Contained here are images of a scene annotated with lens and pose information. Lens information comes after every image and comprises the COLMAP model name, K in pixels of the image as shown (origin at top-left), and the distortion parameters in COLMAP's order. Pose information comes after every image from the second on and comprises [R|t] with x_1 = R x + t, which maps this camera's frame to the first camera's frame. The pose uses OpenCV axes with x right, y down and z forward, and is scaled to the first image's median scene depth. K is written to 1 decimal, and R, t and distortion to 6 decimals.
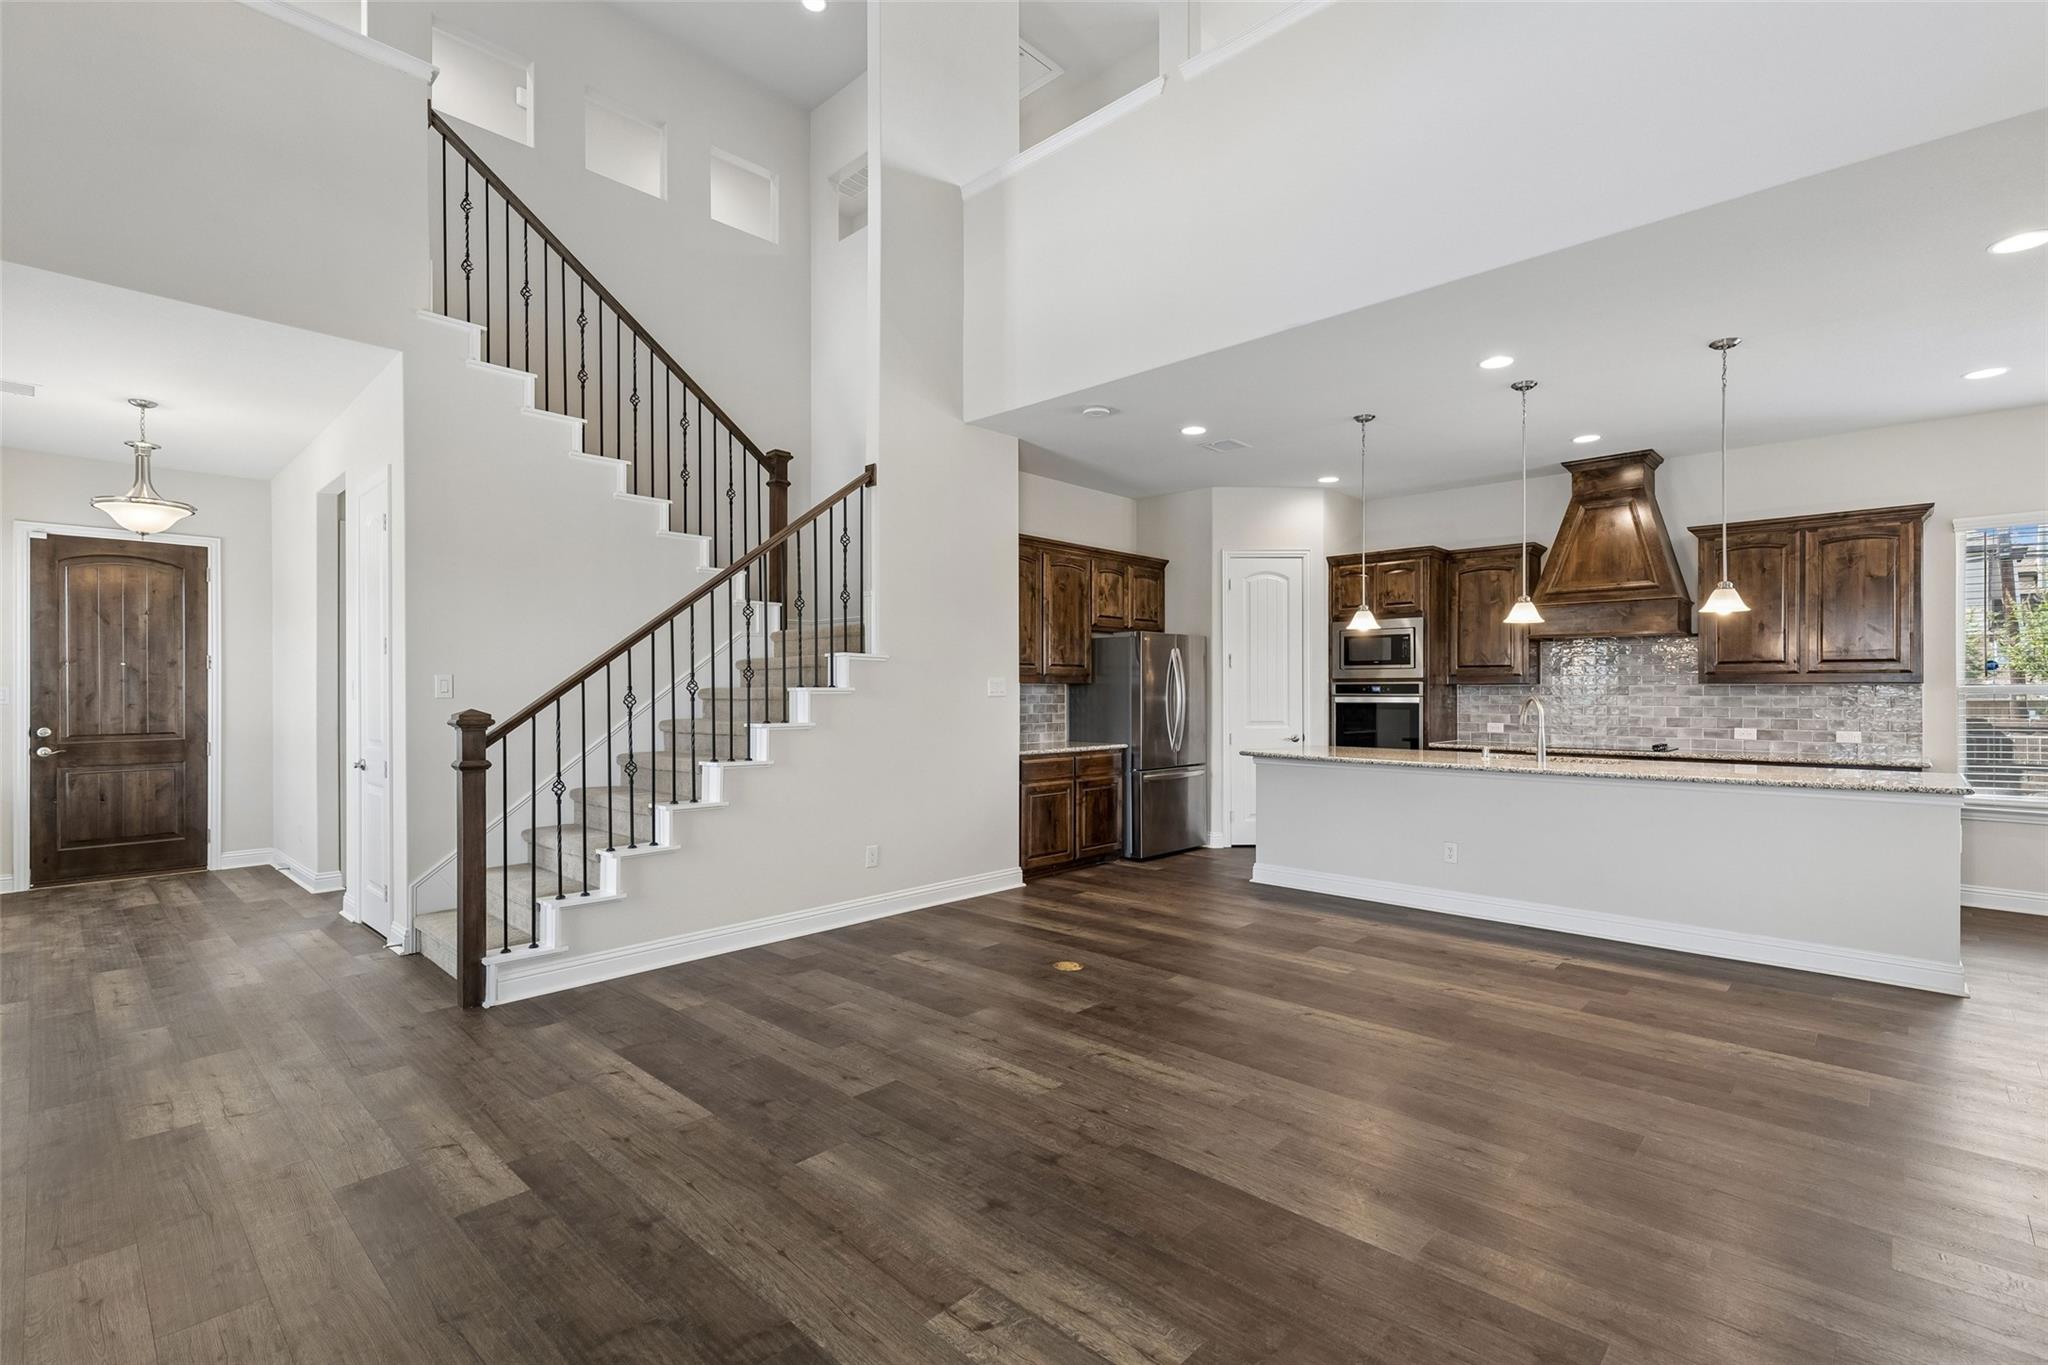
lens RADIAL K [[935.4, 0, 1019.5], [0, 935.4, 688.4], [0, 0, 1]] dist [0.003486, 0.000442]
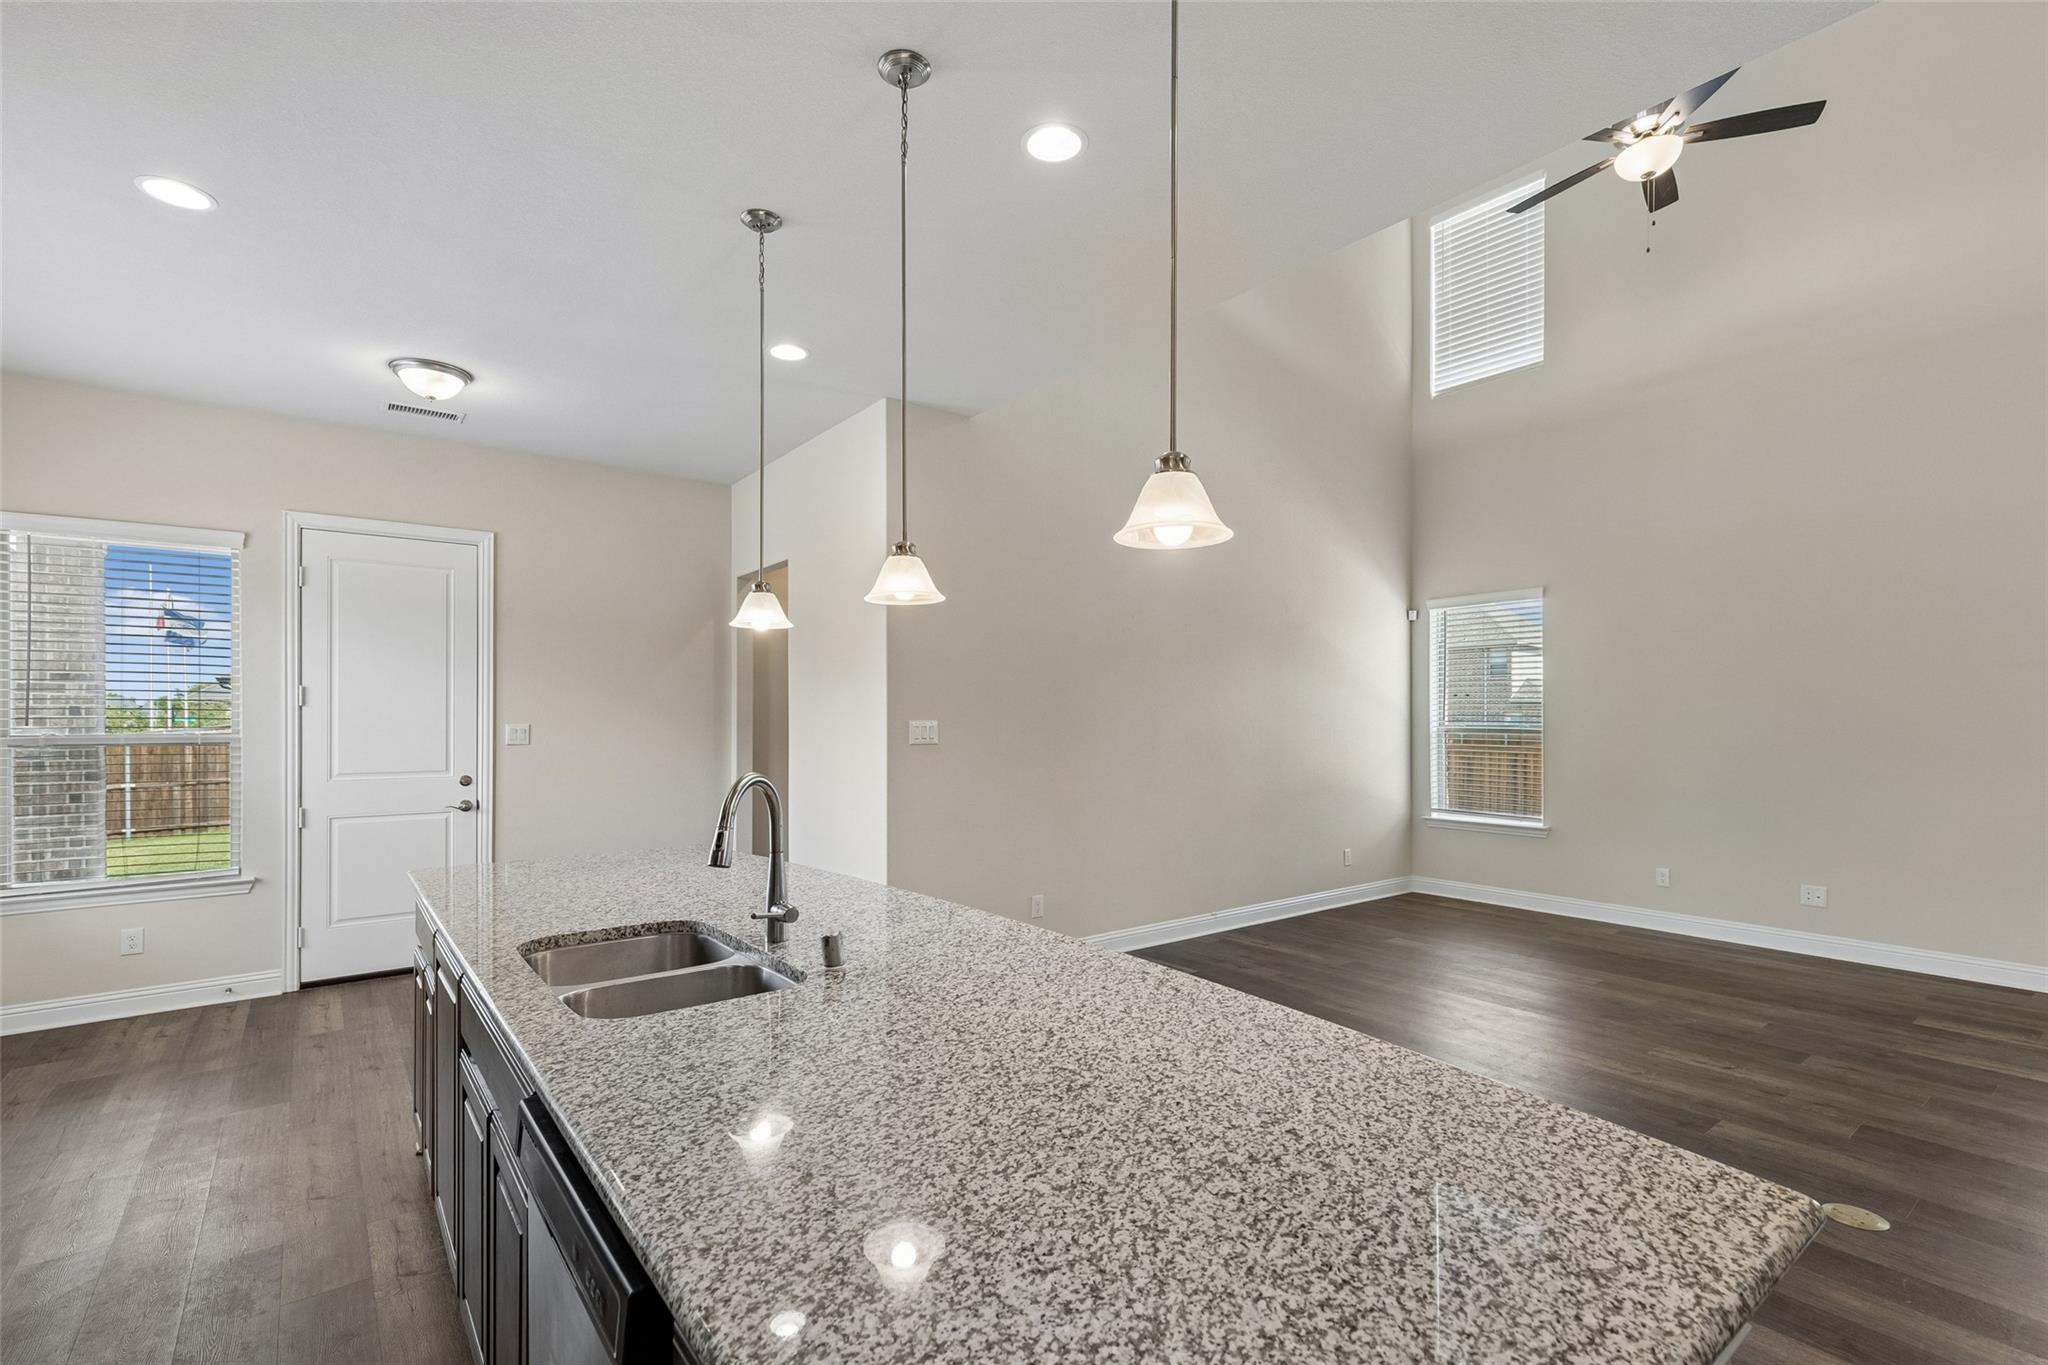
lens RADIAL K [[898.0, 0, 1027.1], [0, 898.0, 712.7], [0, 0, 1]] dist [0.001816, 0.000360]
pose [[-0.989927, -0.000156, 0.141581, 0.304997], [-0.000548, 0.999996, -0.002730, -0.014305], [-0.141580, -0.002780, -0.989923, 1.009458]]
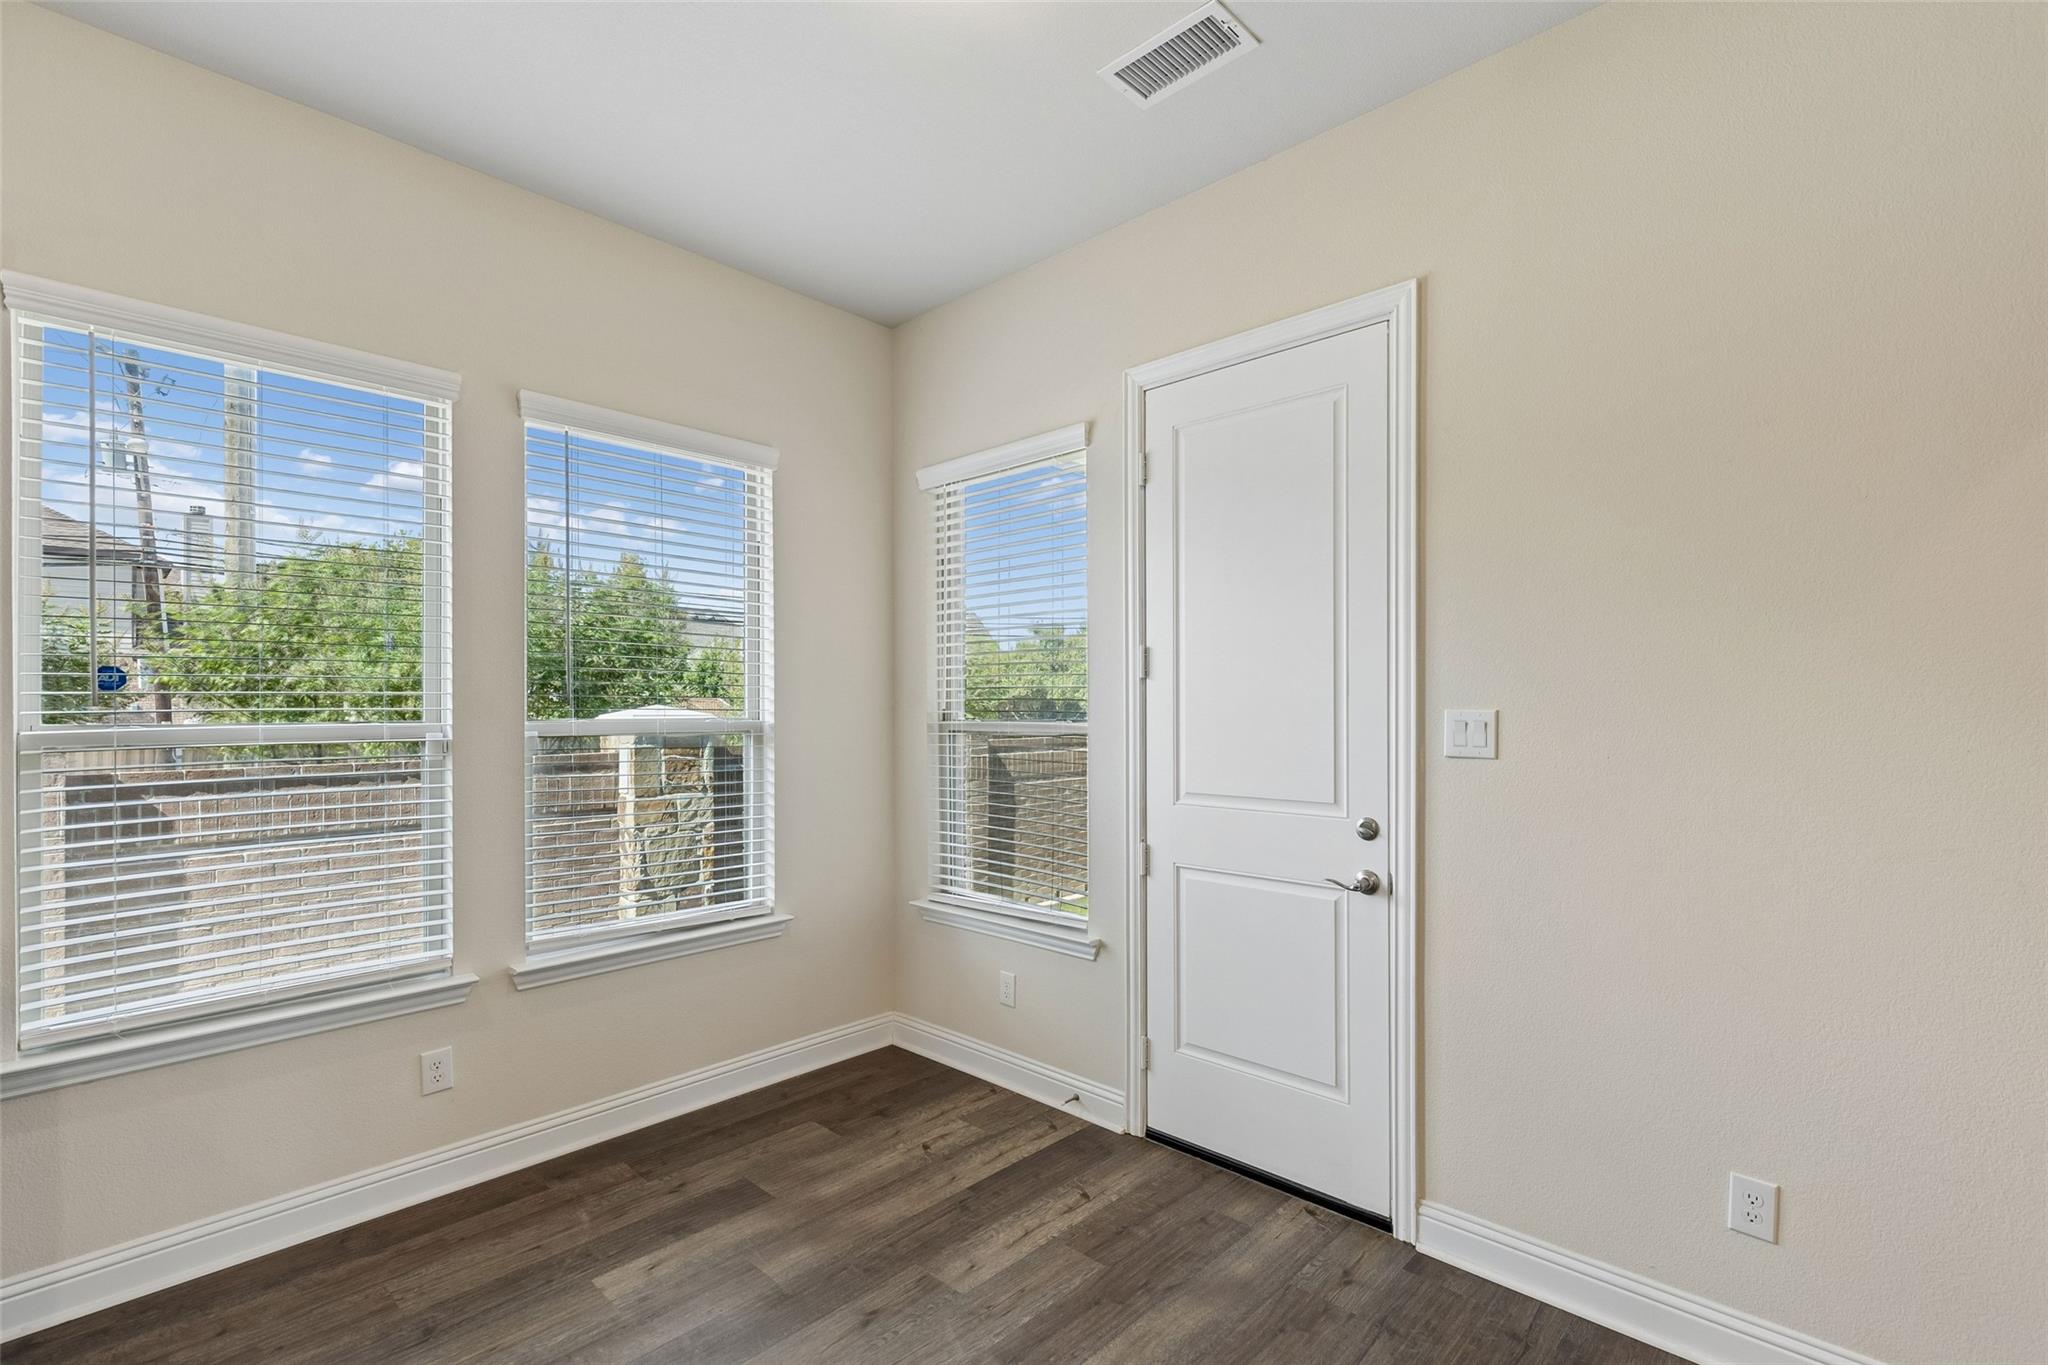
lens RADIAL K [[912.4, 0, 1043.6], [0, 912.4, 700.3], [0, 0, 1]] dist [0.000752, -0.000098]
pose [[-0.012077, 0.005925, 0.999910, 0.511589], [0.004279, 0.999974, -0.005873, -0.008484], [-0.999918, 0.004207, -0.012102, 0.484469]]
